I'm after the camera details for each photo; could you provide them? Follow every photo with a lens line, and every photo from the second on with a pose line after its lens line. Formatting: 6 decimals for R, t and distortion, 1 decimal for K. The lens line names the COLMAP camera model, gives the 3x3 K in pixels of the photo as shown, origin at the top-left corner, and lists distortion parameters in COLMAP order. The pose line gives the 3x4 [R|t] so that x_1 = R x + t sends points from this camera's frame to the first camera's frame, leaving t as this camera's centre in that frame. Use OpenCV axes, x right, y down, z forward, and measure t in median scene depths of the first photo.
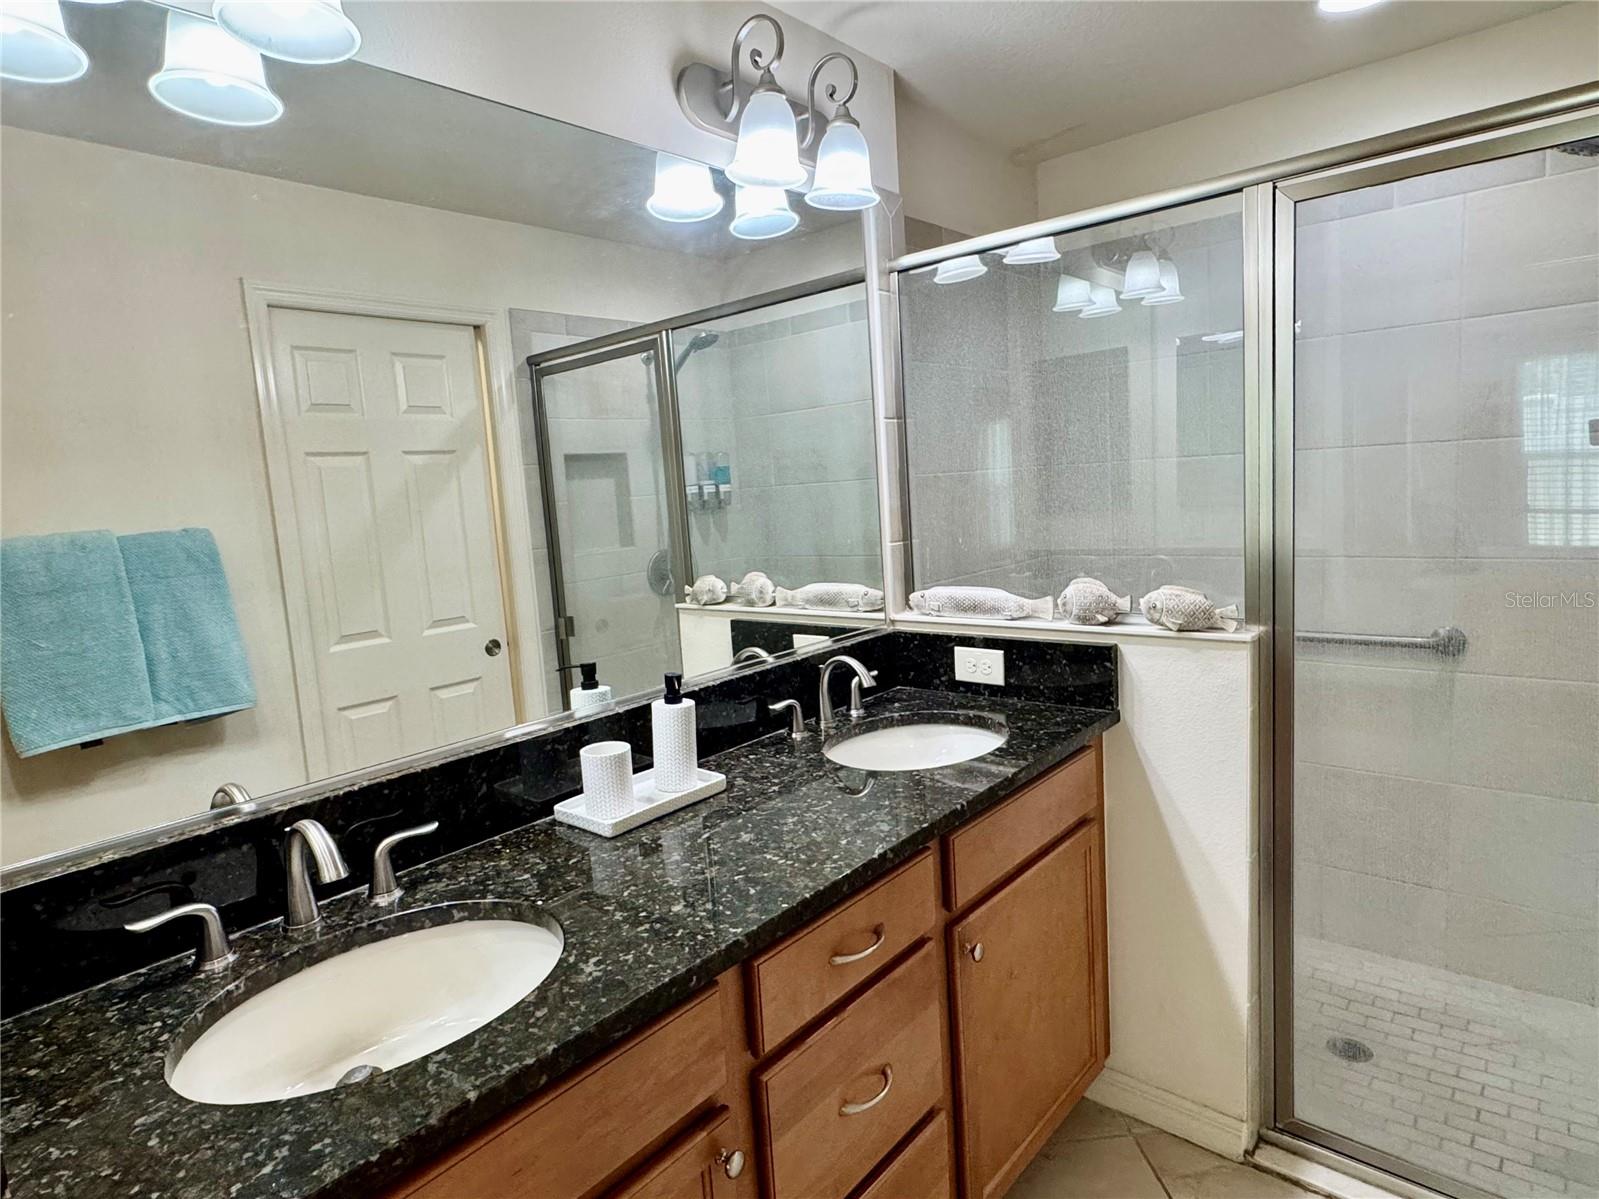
lens RADIAL K [[905.8, 0, 794.4], [0, 905.8, 597.9], [0, 0, 1]] dist [-0.005782, 0.002244]
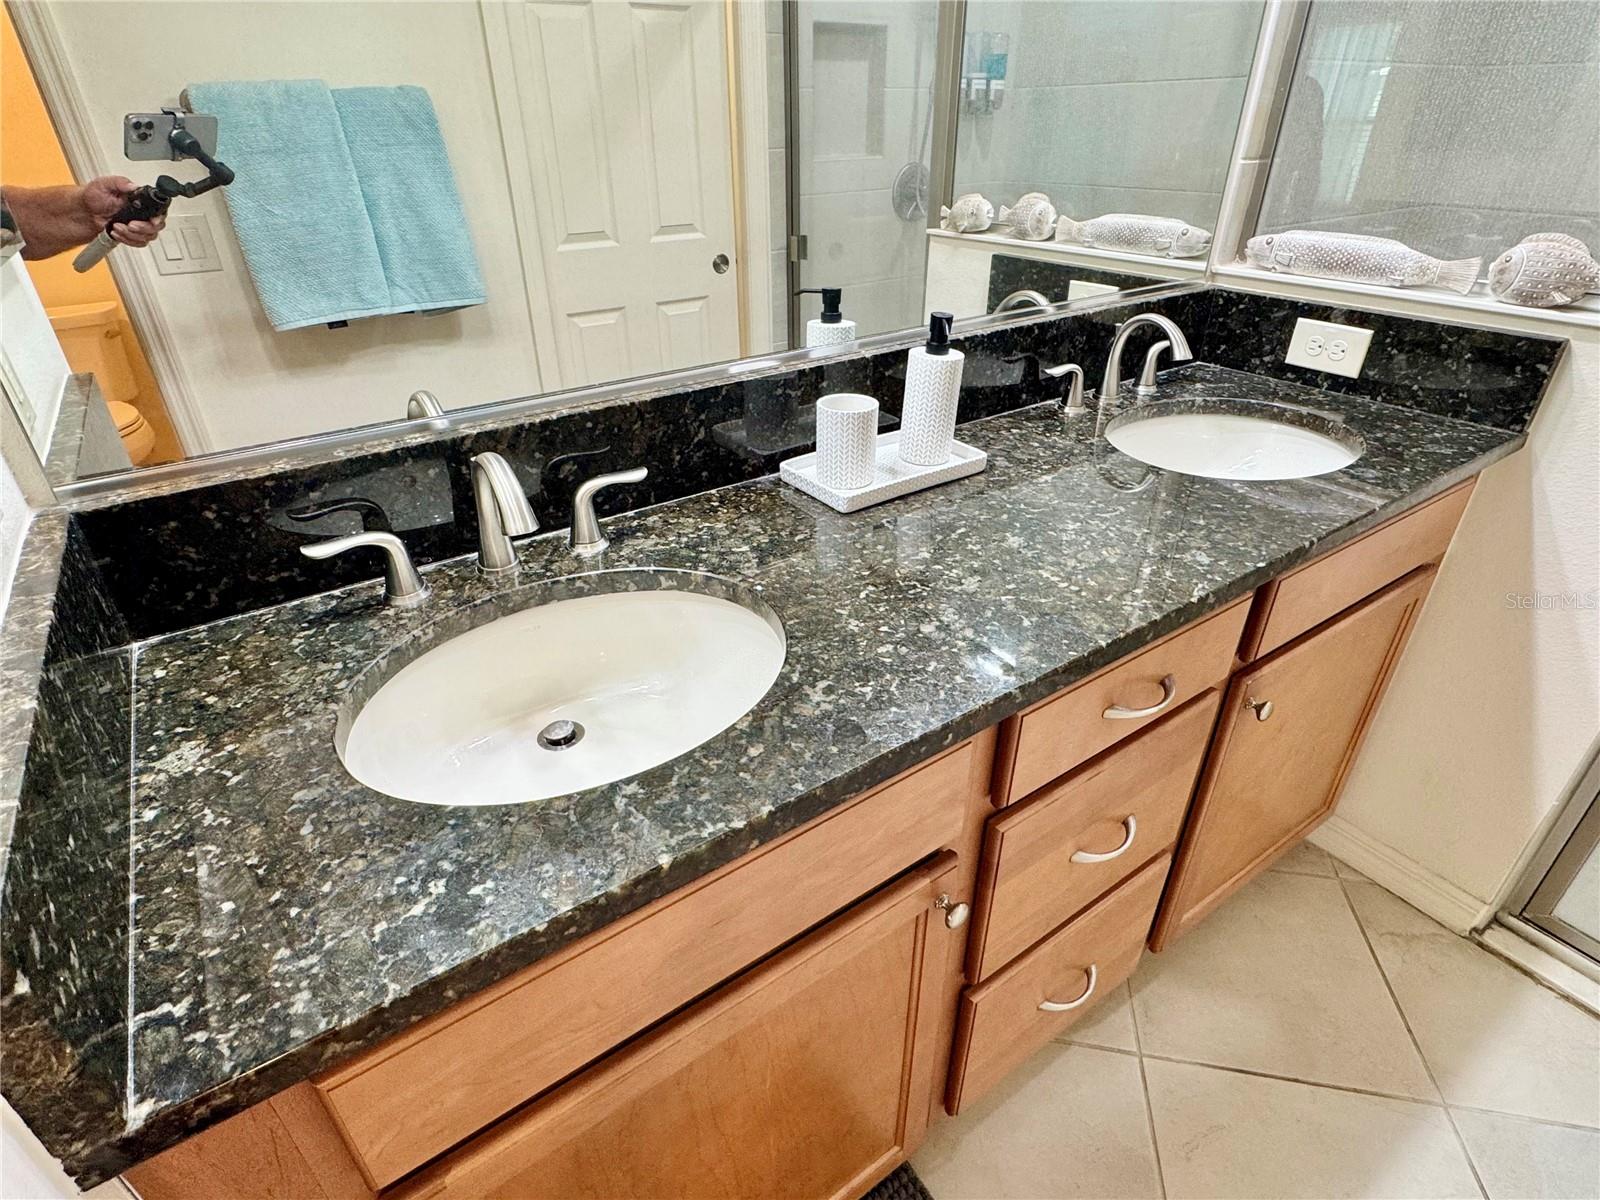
lens RADIAL K [[832.8, 0, 798.6], [0, 832.8, 598.0], [0, 0, 1]] dist [-0.005085, 0.002958]
pose [[0.968029, 0.171682, -0.182882, -0.081688], [-0.084545, 0.909729, 0.406505, 0.026518], [0.236162, -0.378047, 0.895158, 0.250979]]
